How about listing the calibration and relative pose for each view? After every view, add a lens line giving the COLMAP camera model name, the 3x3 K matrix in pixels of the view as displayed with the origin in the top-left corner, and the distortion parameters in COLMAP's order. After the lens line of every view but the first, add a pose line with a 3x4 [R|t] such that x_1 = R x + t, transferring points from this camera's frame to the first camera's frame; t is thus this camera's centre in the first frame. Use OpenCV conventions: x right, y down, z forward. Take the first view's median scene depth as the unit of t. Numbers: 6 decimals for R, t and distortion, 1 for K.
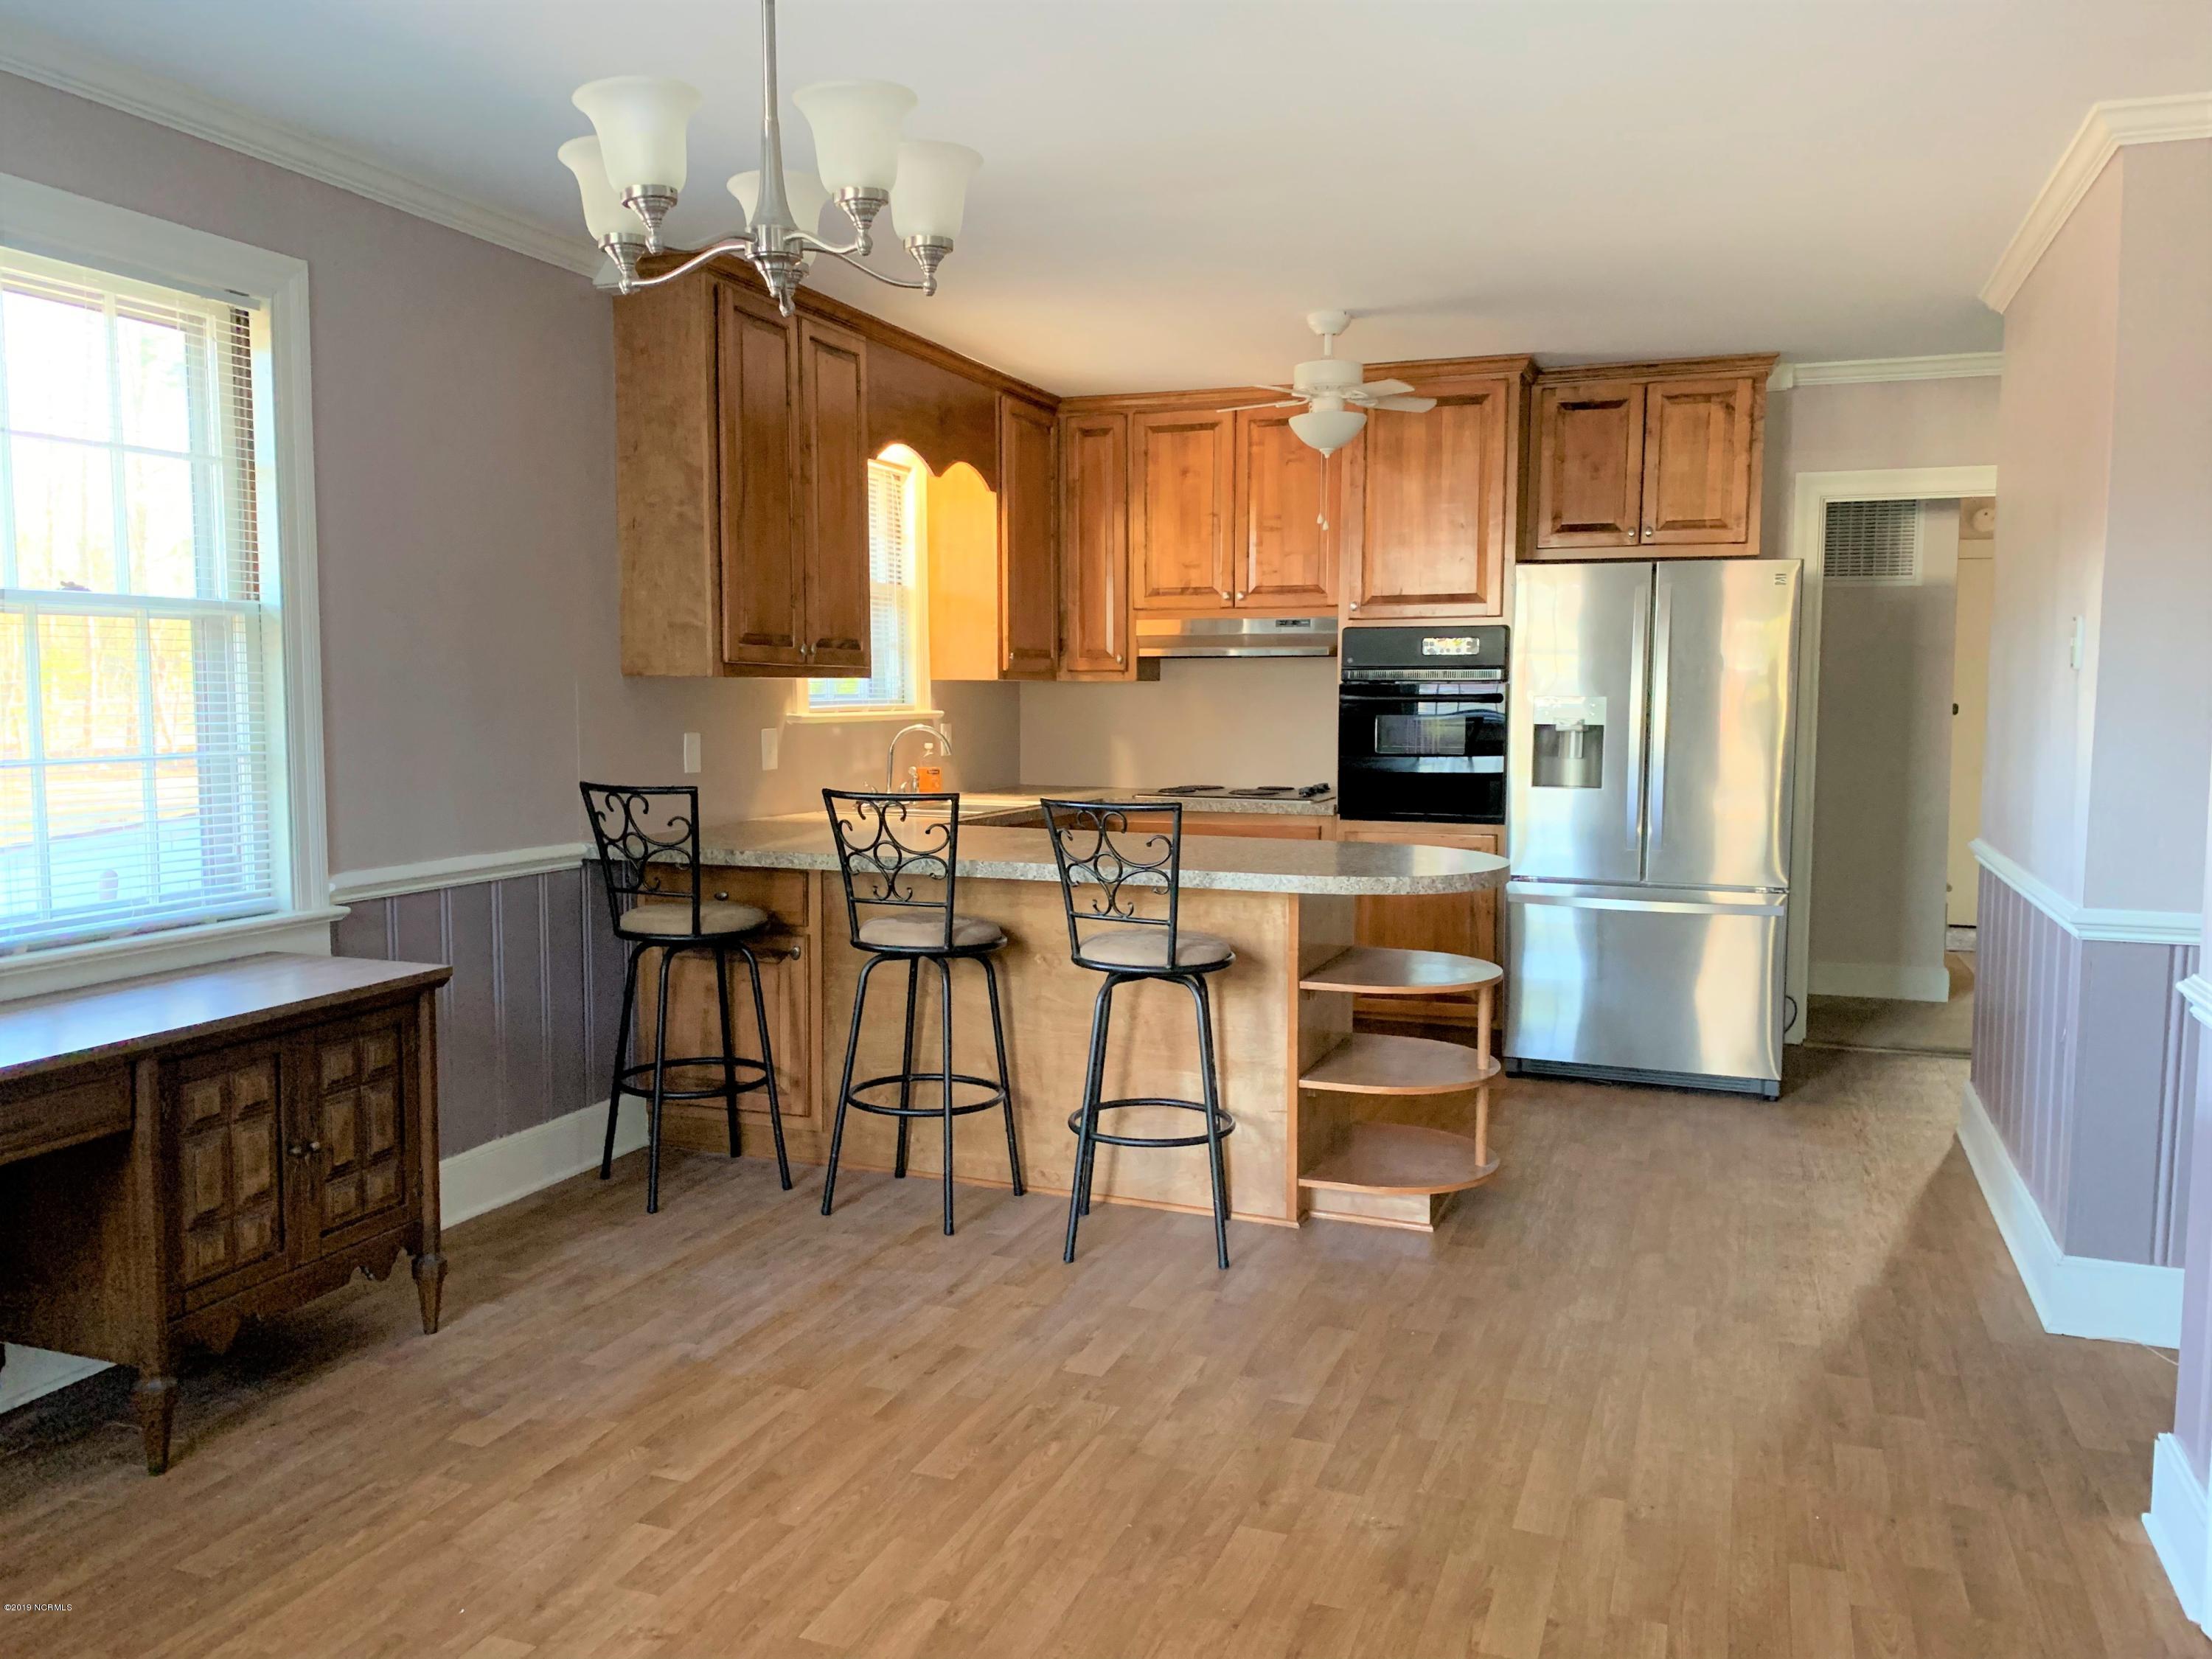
lens RADIAL K [[1698.1, 0, 1106.0], [0, 1698.1, 829.5], [0, 0, 1]] dist [0.084500, 0.000768]
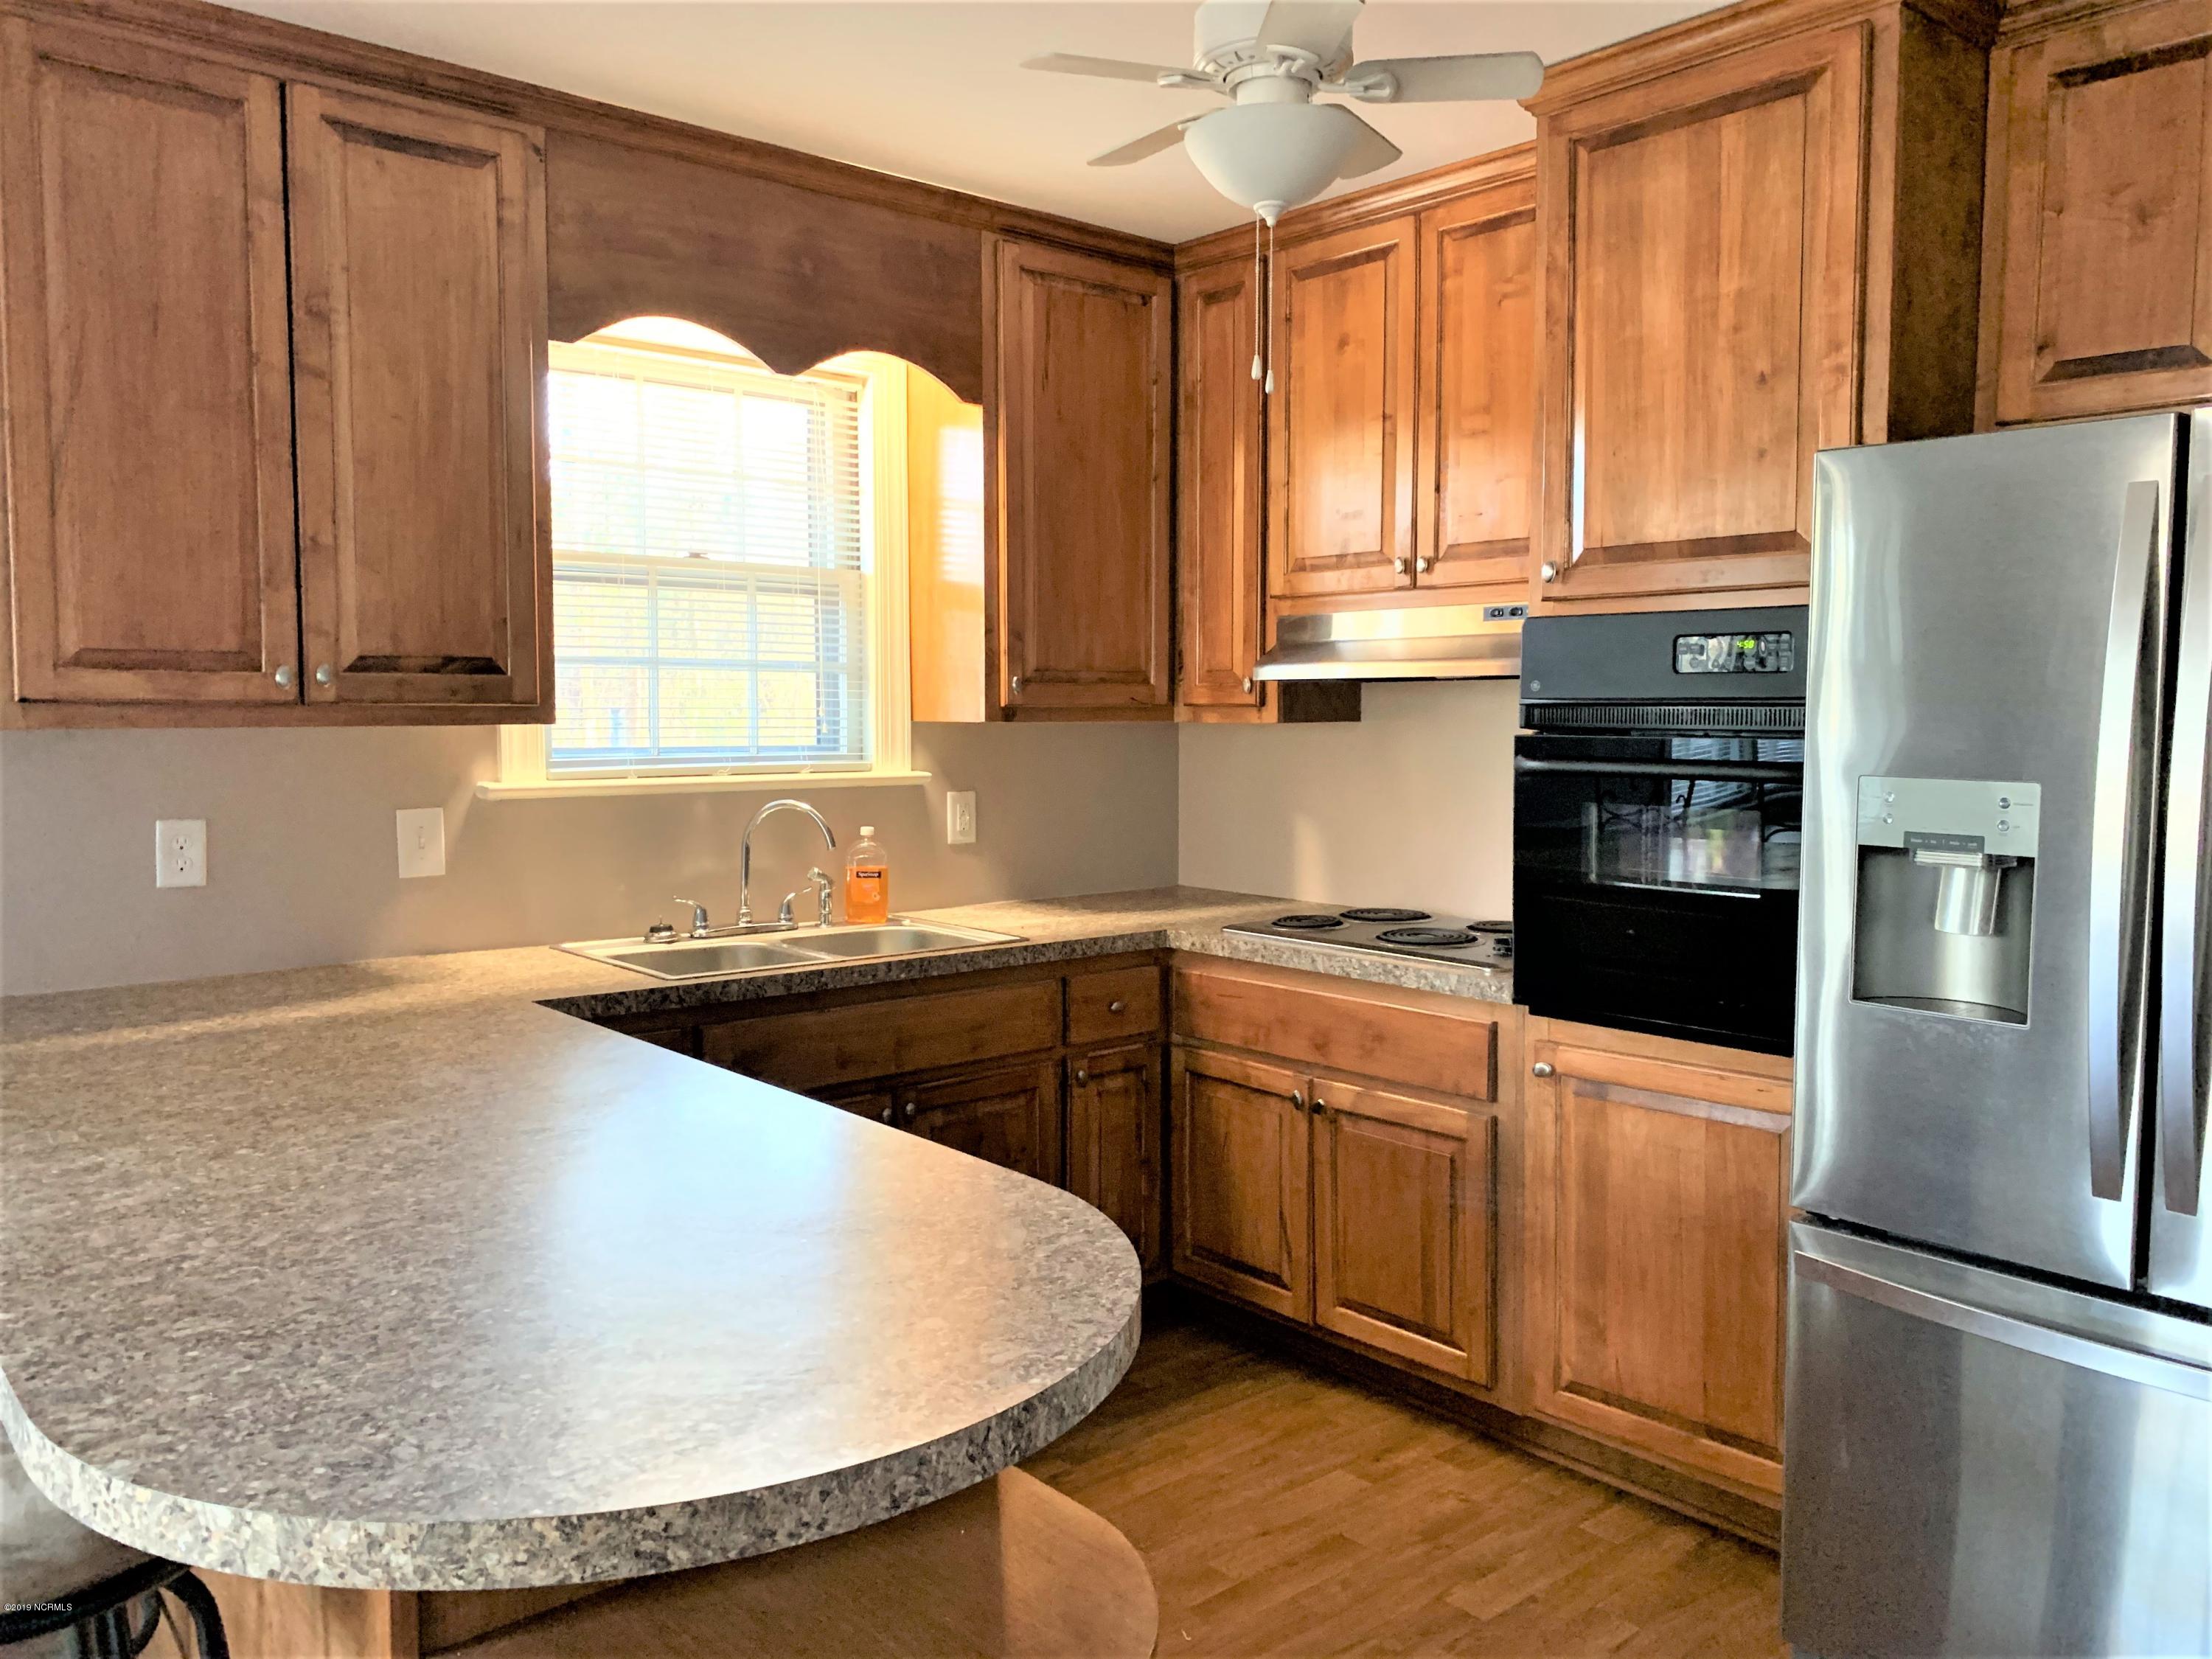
lens RADIAL K [[1704.5, 0, 1106.0], [0, 1704.5, 829.5], [0, 0, 1]] dist [0.002939, 0.002930]
pose [[0.878556, 0.031801, -0.476580, 0.264342], [-0.038965, 0.999227, -0.005154, -0.051701], [0.476048, 0.023098, 0.879116, 0.522742]]
